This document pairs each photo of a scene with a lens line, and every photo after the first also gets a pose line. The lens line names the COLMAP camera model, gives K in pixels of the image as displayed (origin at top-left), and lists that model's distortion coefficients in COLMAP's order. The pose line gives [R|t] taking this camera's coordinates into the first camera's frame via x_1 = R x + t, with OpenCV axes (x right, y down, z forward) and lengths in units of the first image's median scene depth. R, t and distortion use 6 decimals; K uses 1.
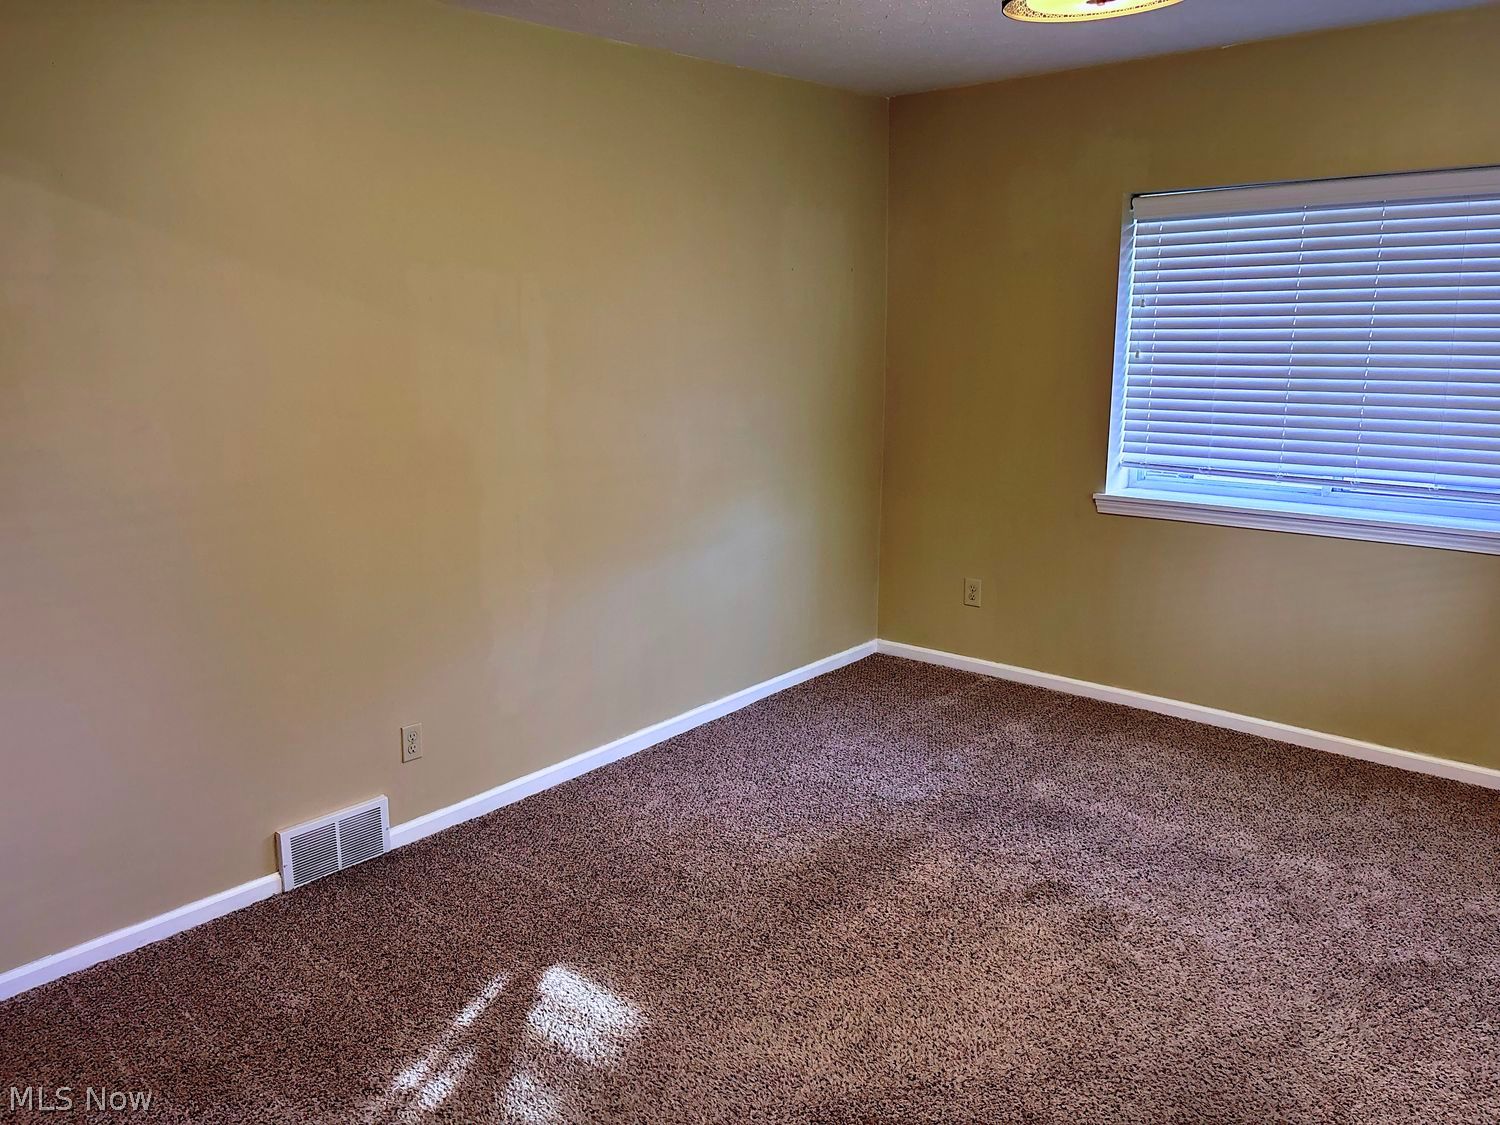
lens RADIAL K [[1131.8, 0, 739.7], [0, 1131.8, 565.7], [0, 0, 1]] dist [0.059920, -0.073878]
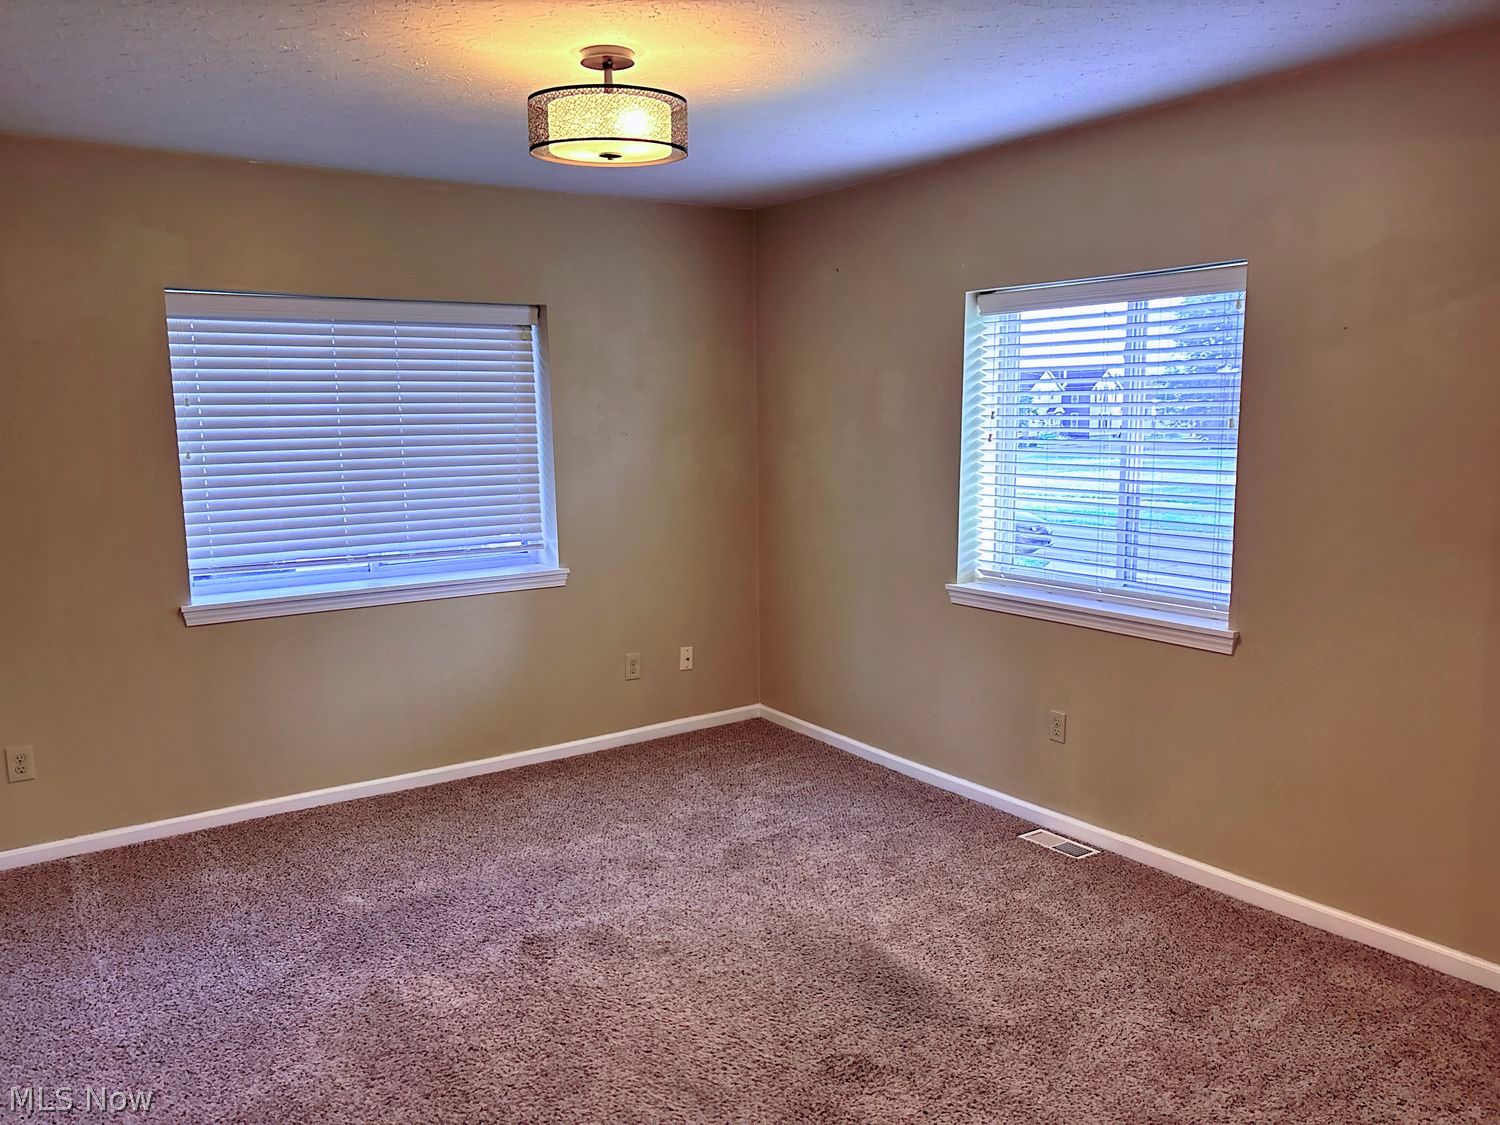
lens RADIAL K [[1131.8, 0, 741.4], [0, 1131.8, 564.4], [0, 0, 1]] dist [0.059920, -0.073878]
pose [[0.257376, -0.130443, 0.957467, -0.477306], [0.216496, 0.973443, 0.074424, -0.072213], [-0.941747, 0.188133, 0.278781, 0.337323]]
